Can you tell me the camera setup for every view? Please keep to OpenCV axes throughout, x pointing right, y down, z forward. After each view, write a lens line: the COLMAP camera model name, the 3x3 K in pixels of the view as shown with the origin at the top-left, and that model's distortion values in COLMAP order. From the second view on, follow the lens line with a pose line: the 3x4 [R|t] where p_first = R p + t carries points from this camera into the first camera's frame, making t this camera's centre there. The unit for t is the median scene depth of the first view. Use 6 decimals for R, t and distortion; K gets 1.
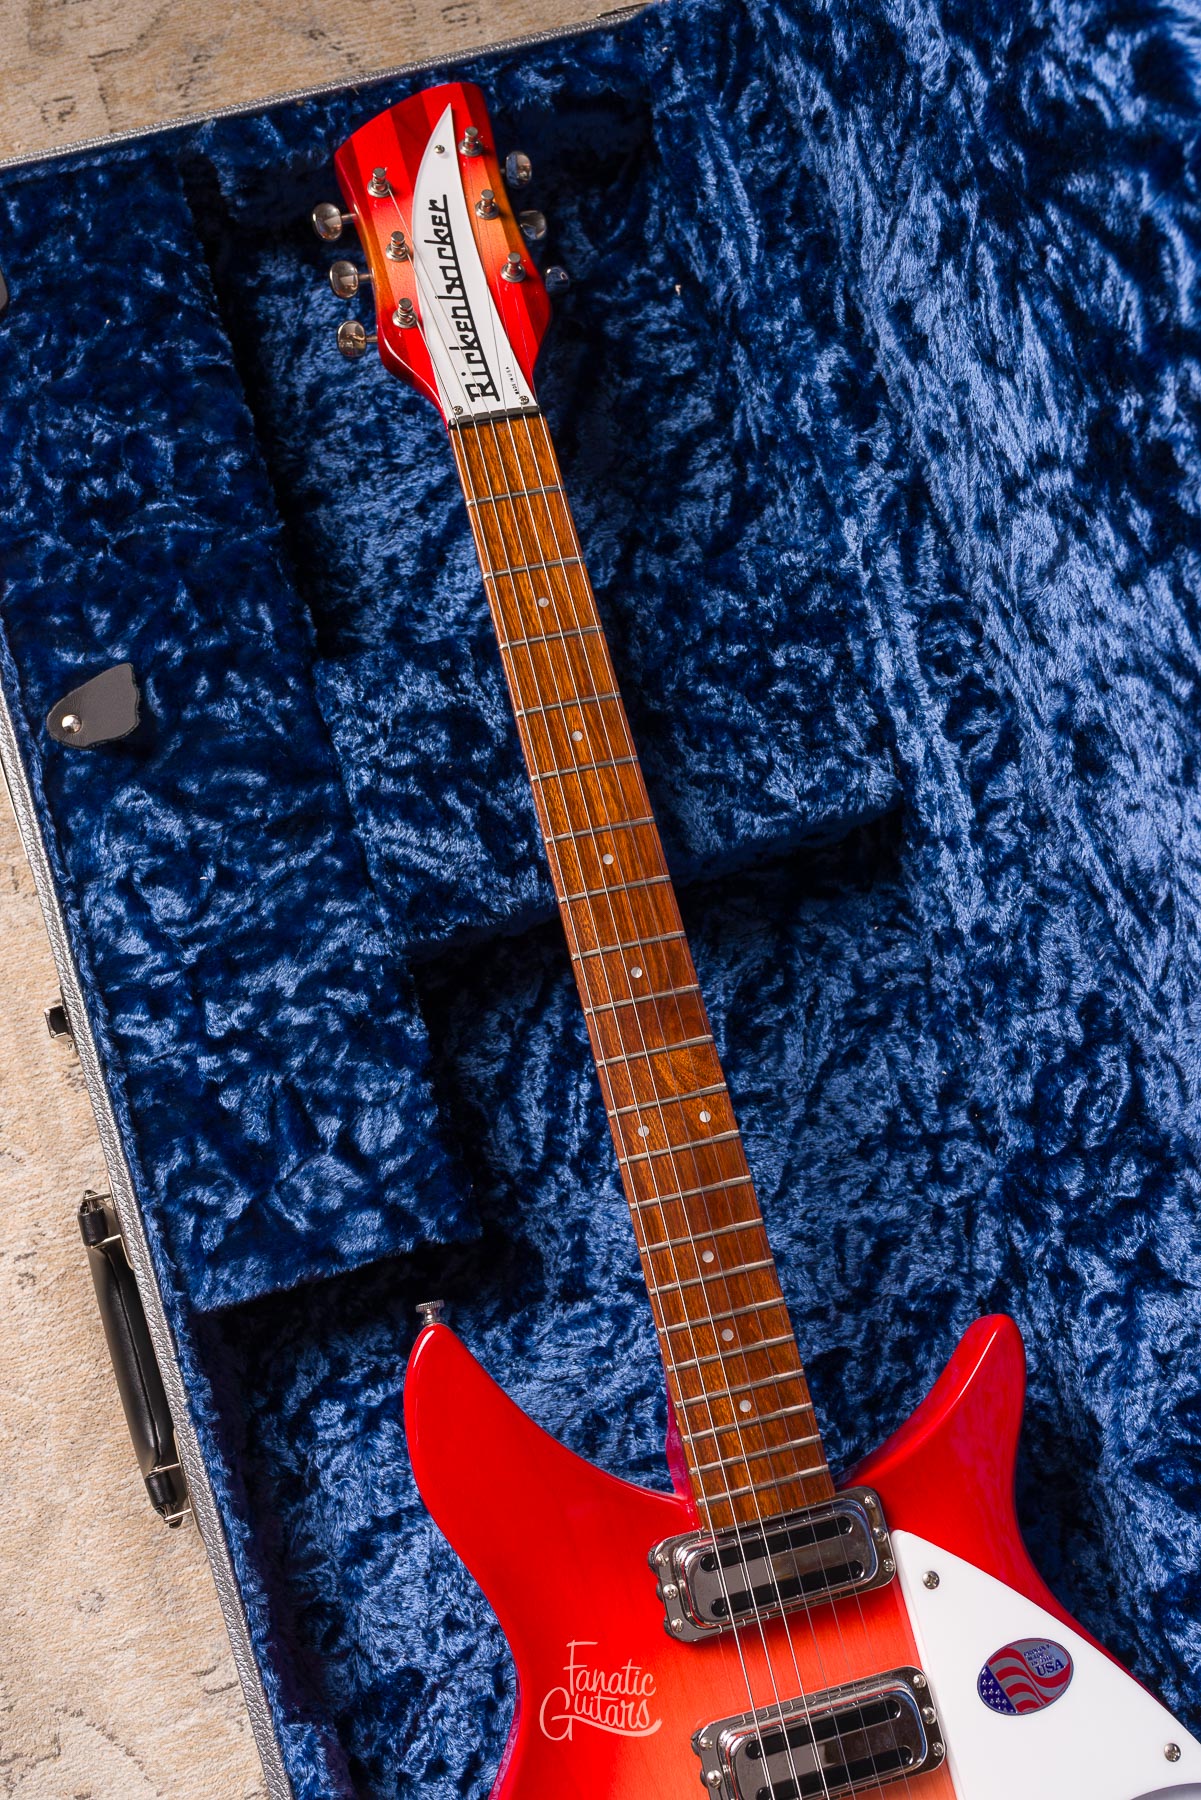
lens RADIAL K [[1730.1, 0, 604.9], [0, 1730.1, 900.3], [0, 0, 1]] dist [-0.000987, 0.000946]
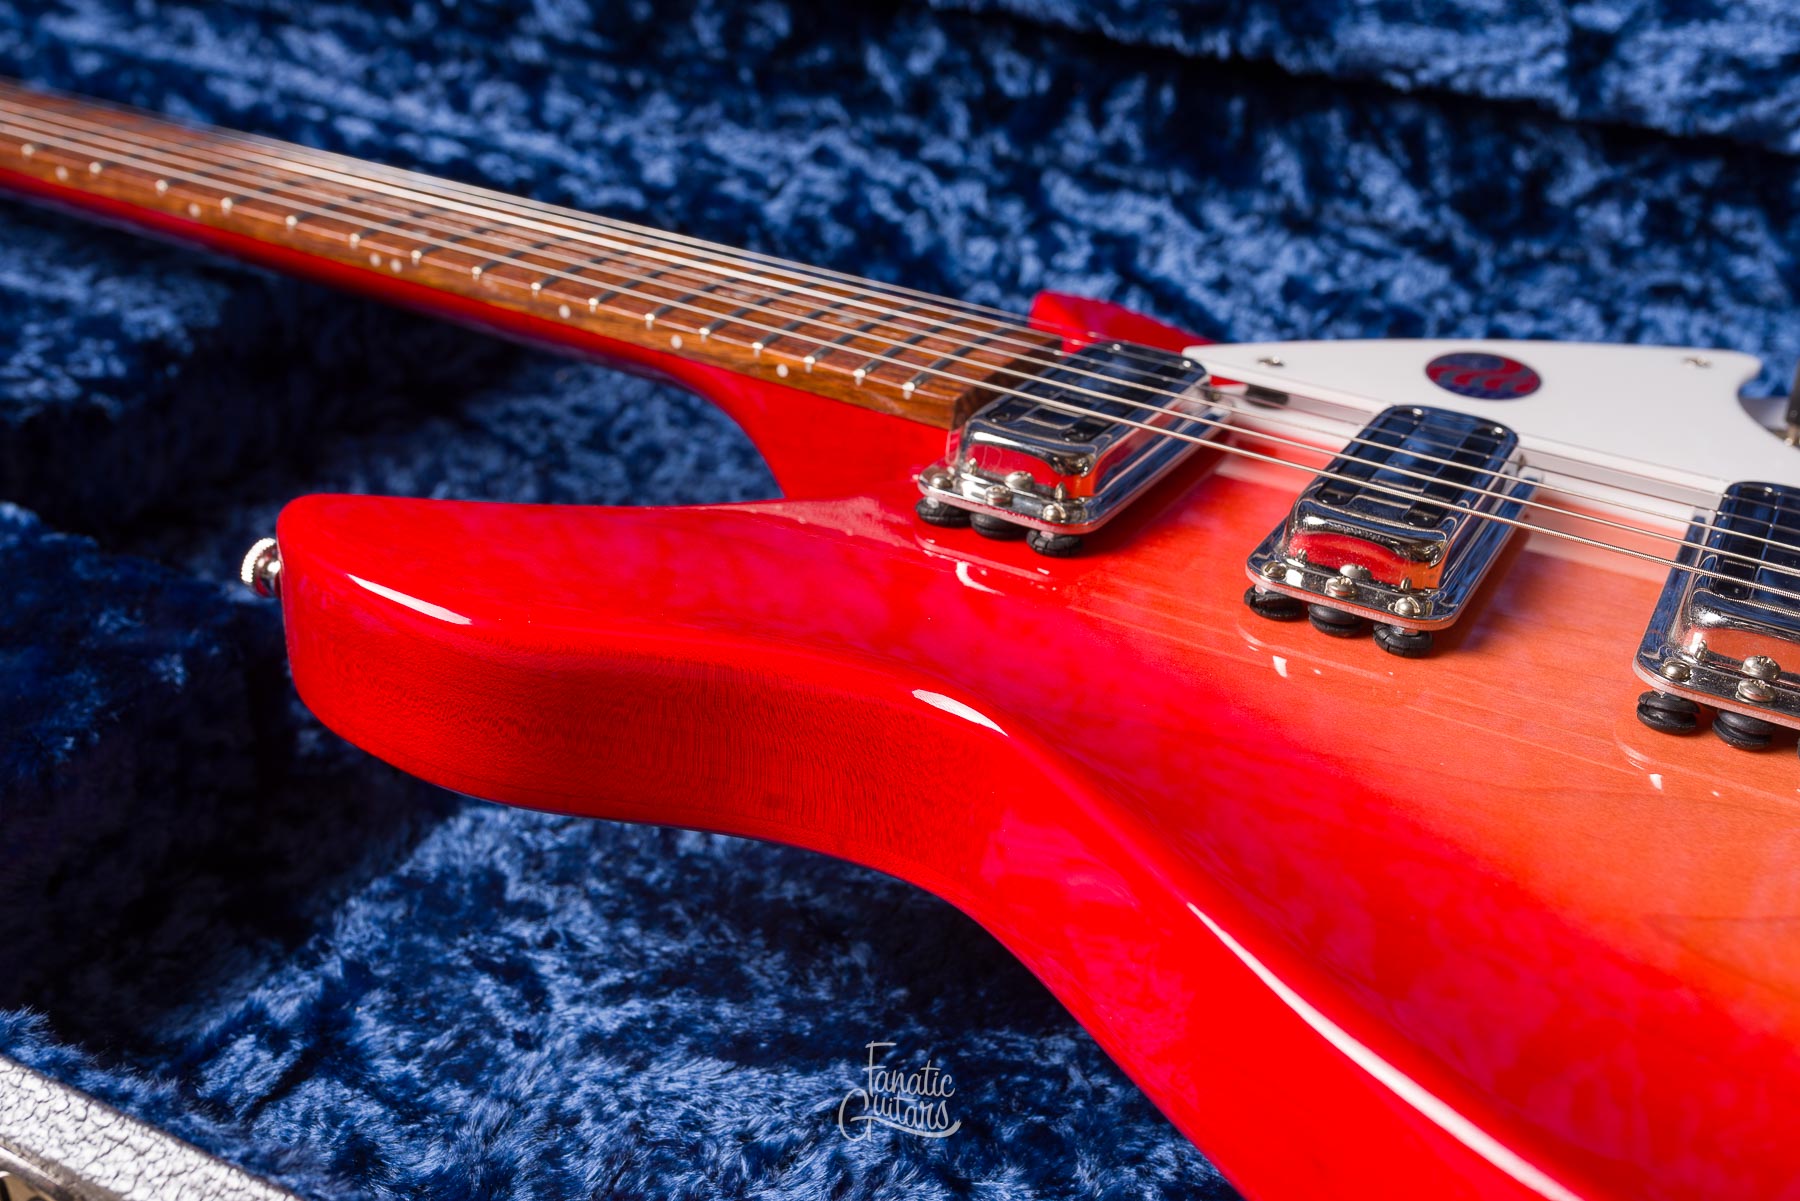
lens RADIAL K [[1801.6, 0, 897.0], [0, 1801.6, 602.1], [0, 0, 1]] dist [0.009275, -0.004972]
pose [[0.680347, -0.391462, 0.619585, -0.264875], [0.712227, 0.552481, -0.433009, 0.518214], [-0.172803, 0.735882, 0.654689, 0.570739]]
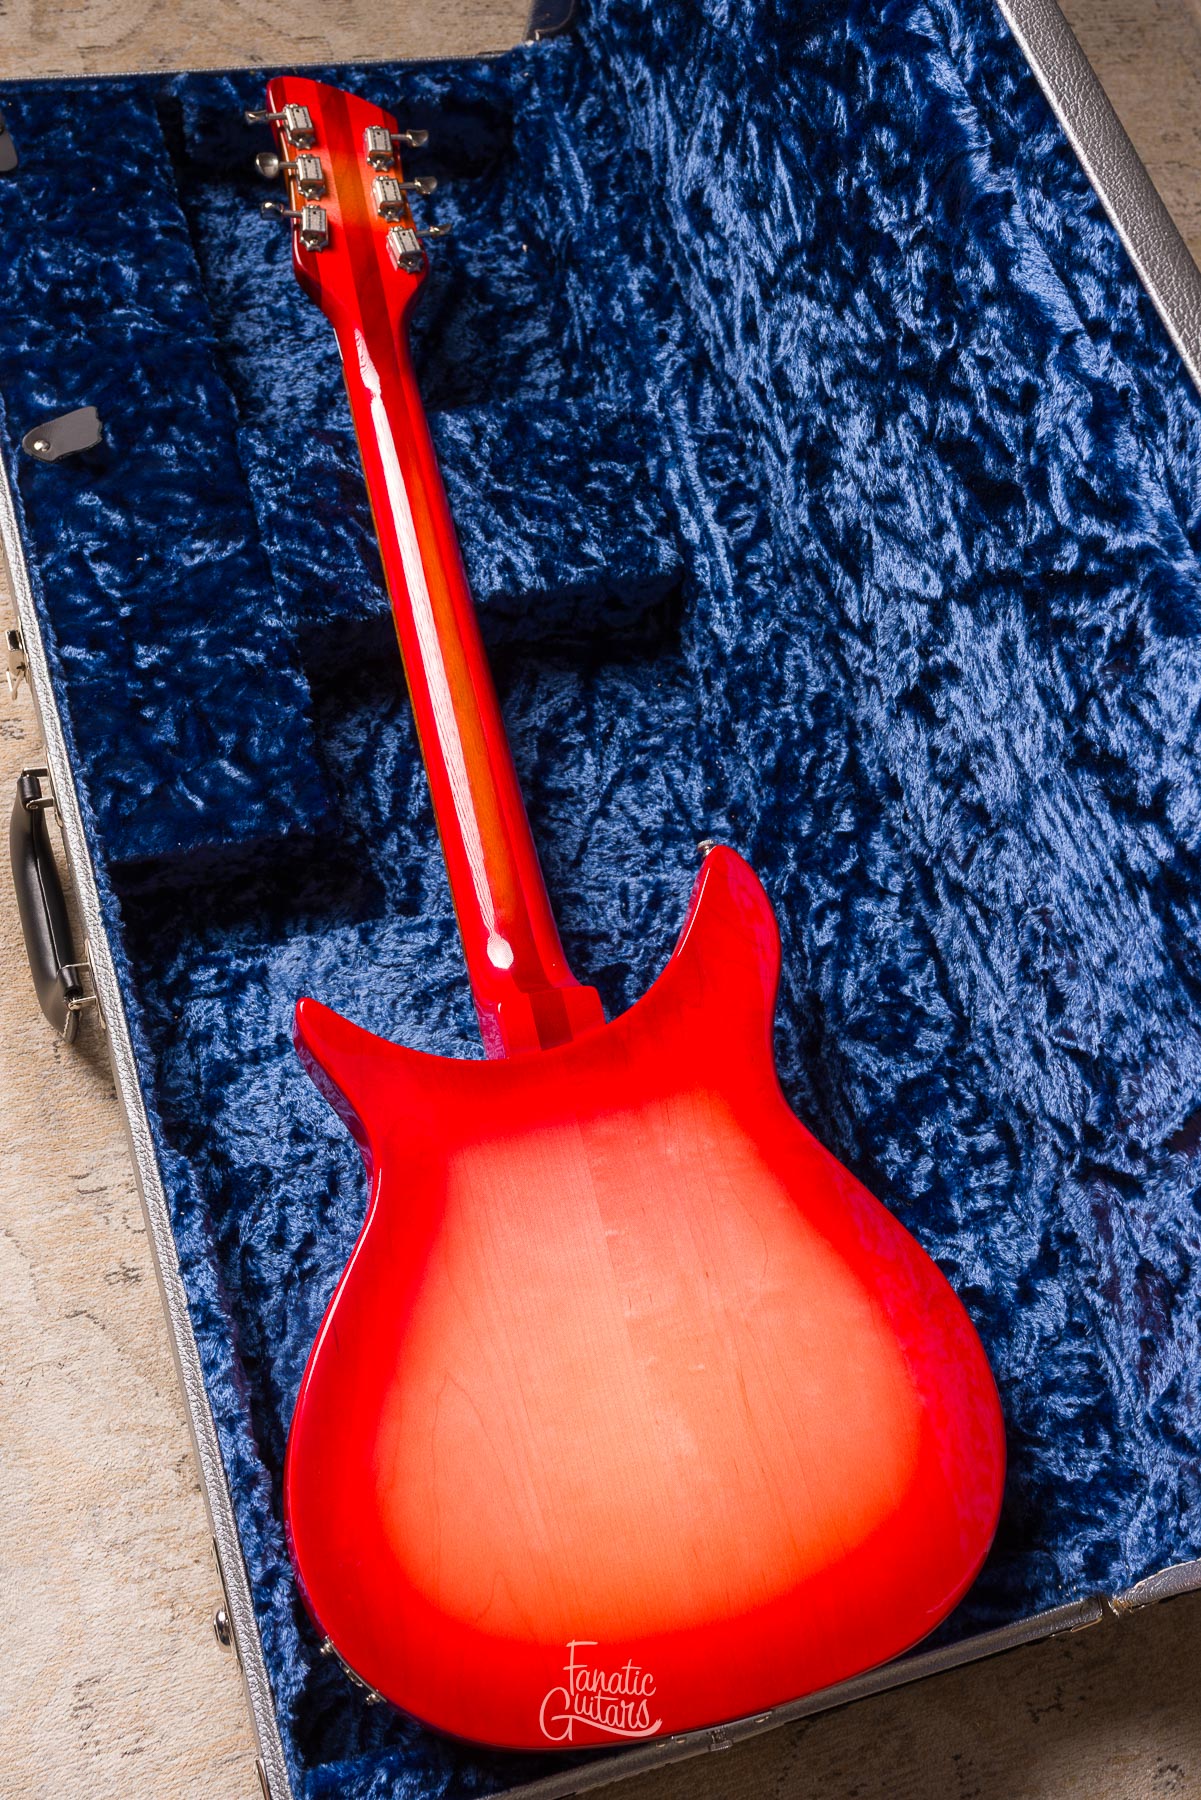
lens RADIAL K [[1915.1, 0, 602.7], [0, 1915.1, 929.3], [0, 0, 1]] dist [-0.002882, 0.011332]
pose [[0.989223, 0.070657, 0.128238, -0.054889], [-0.038754, 0.970971, -0.236037, 0.546841], [-0.141192, 0.228523, 0.963245, -0.325278]]
